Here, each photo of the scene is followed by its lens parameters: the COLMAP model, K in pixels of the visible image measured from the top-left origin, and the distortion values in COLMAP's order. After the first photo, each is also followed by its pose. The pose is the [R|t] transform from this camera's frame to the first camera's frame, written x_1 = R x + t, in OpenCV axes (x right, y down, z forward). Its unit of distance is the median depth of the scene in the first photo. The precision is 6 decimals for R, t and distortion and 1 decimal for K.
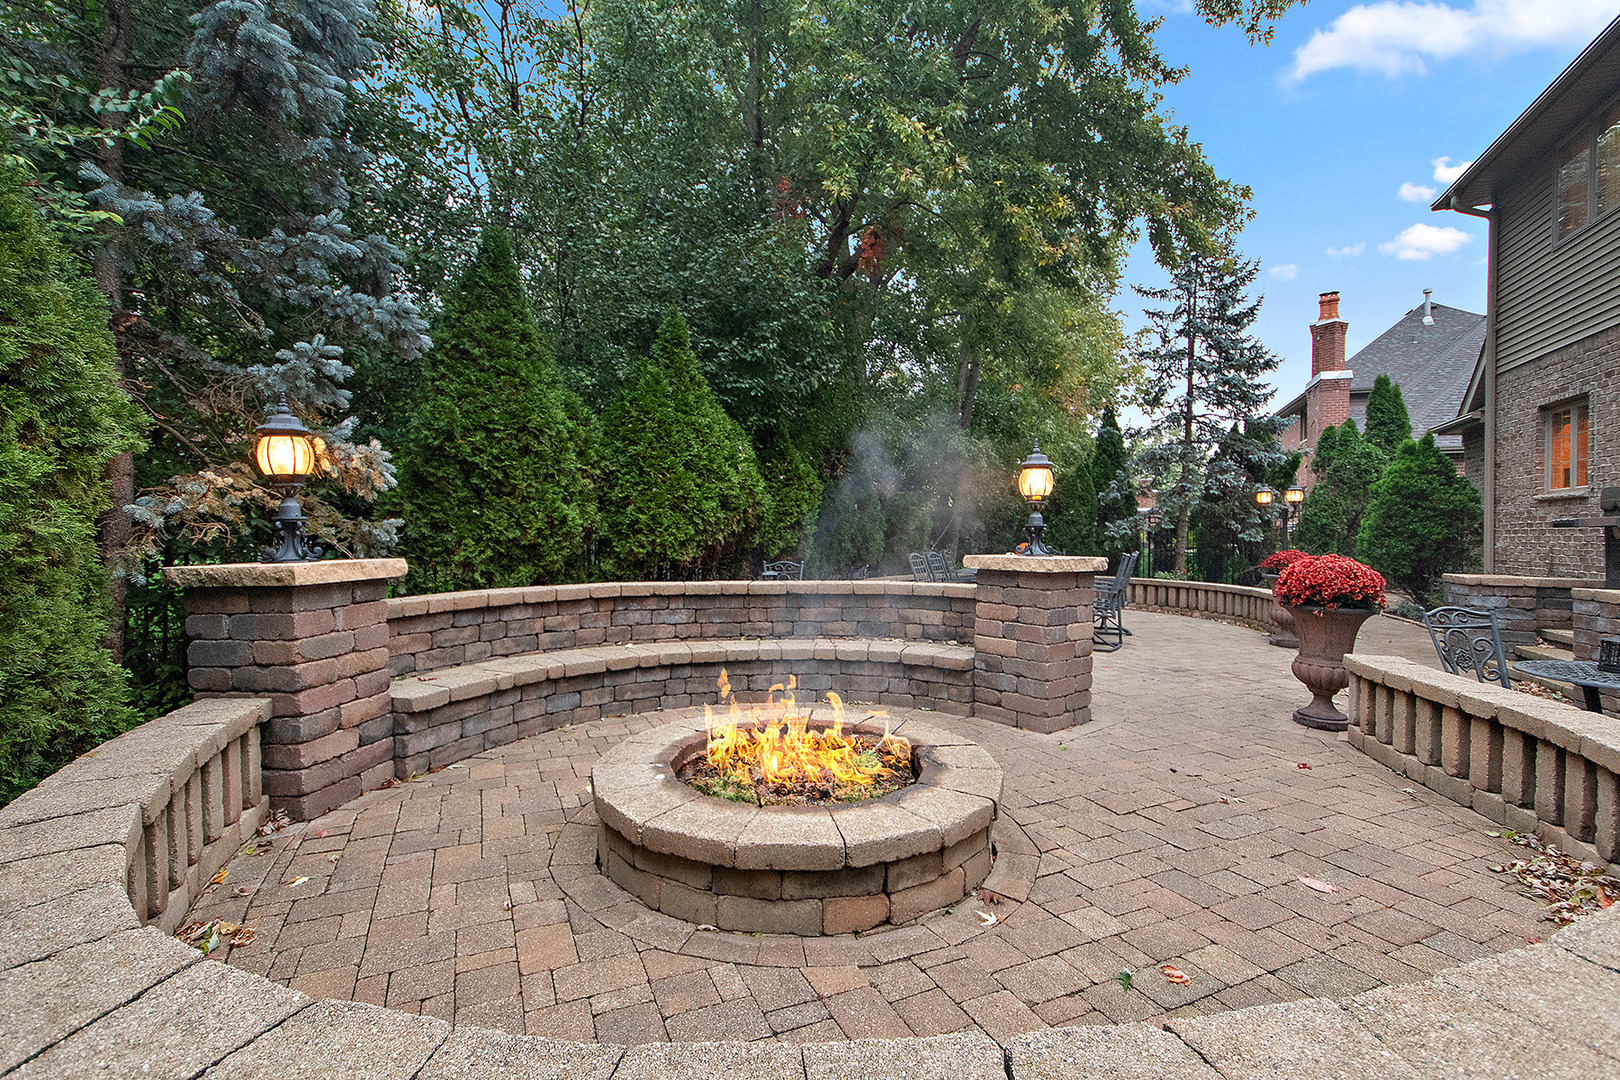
lens RADIAL K [[771.6, 0, 810.6], [0, 771.6, 550.3], [0, 0, 1]] dist [-0.002651, -0.000329]
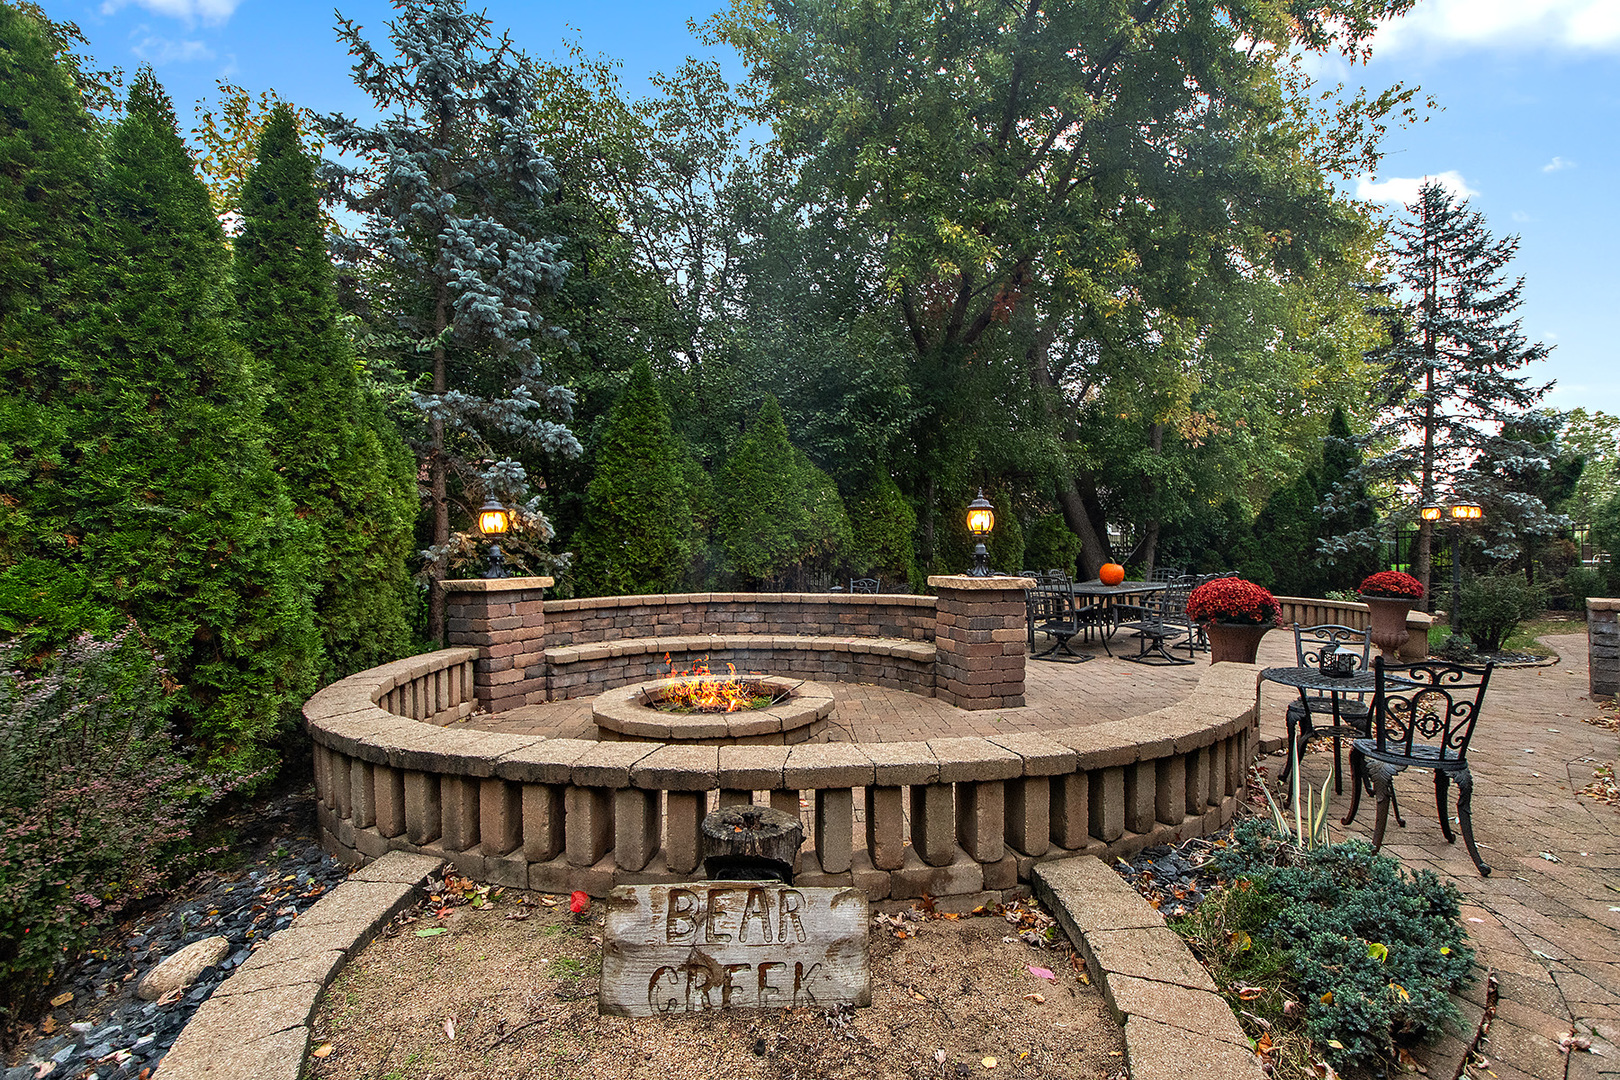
lens RADIAL K [[771.6, 0, 810.6], [0, 771.6, 550.3], [0, 0, 1]] dist [-0.002651, -0.000329]
pose [[0.927405, -0.006370, -0.374004, 0.513017], [-0.000405, 0.999837, -0.018034, -0.013865], [0.374058, 0.016876, 0.927252, -0.318097]]
